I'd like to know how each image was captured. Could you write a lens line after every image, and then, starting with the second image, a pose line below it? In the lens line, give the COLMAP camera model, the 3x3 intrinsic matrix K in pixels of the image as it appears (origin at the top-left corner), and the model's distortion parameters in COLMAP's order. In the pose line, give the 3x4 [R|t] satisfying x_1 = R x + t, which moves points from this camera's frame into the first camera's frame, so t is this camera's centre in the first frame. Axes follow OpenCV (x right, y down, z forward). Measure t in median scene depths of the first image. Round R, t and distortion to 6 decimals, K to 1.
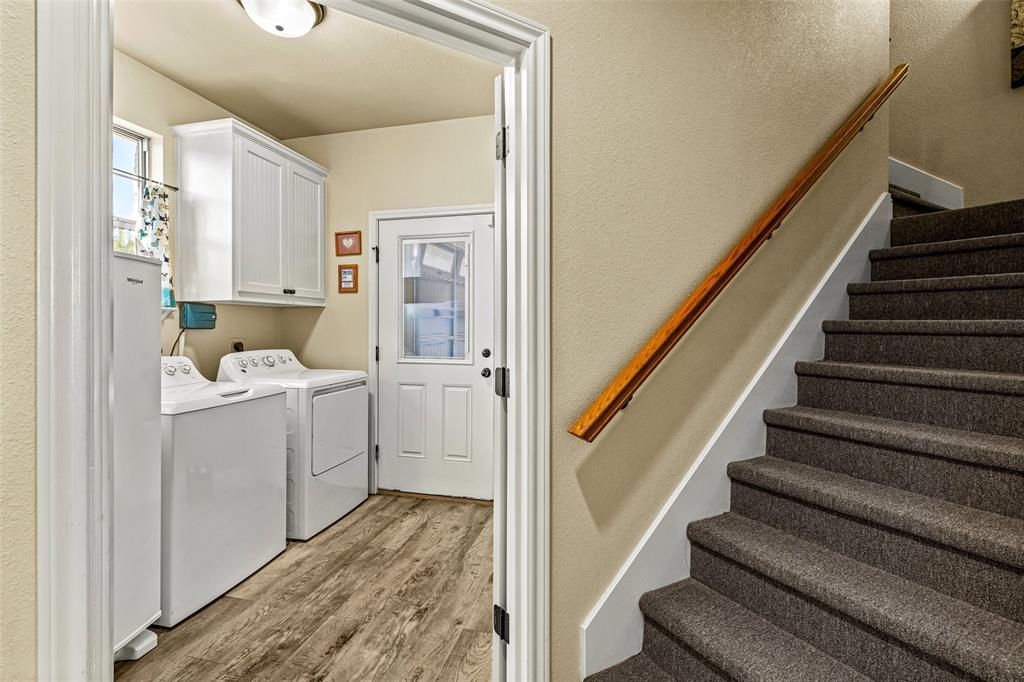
lens RADIAL K [[480.5, 0, 510.8], [0, 480.5, 333.4], [0, 0, 1]] dist [0.001516, -0.000206]
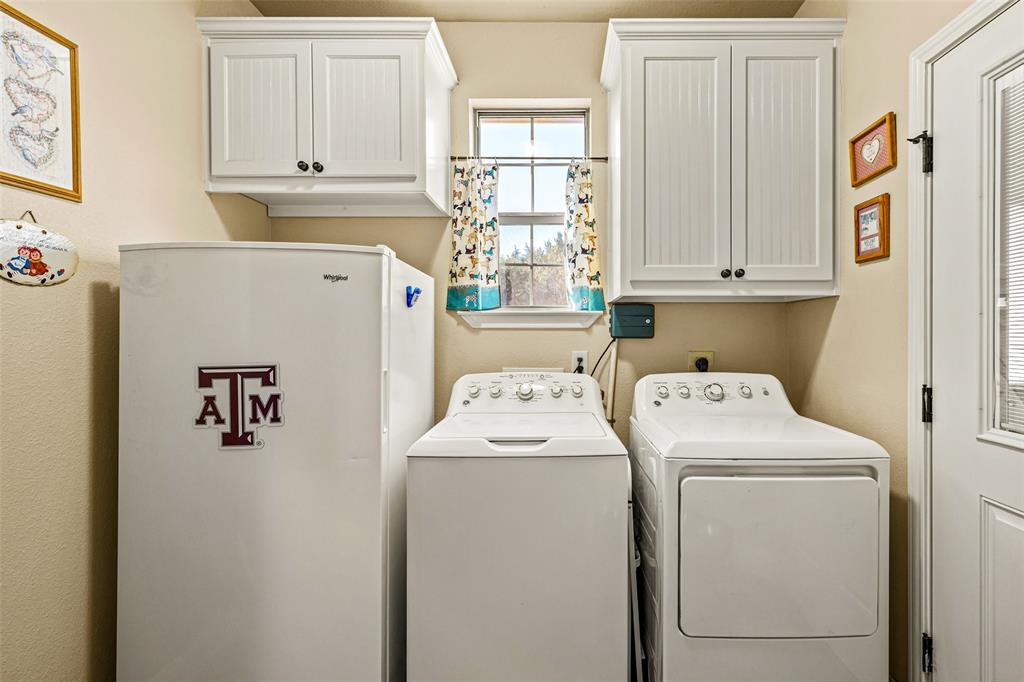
lens RADIAL K [[480.5, 0, 509.6], [0, 480.5, 335.3], [0, 0, 1]] dist [0.001516, -0.000206]
pose [[0.228807, 0.004804, -0.973460, 0.027437], [-0.014083, 0.999900, 0.001625, -0.010590], [0.973370, 0.013337, 0.228852, 0.579792]]
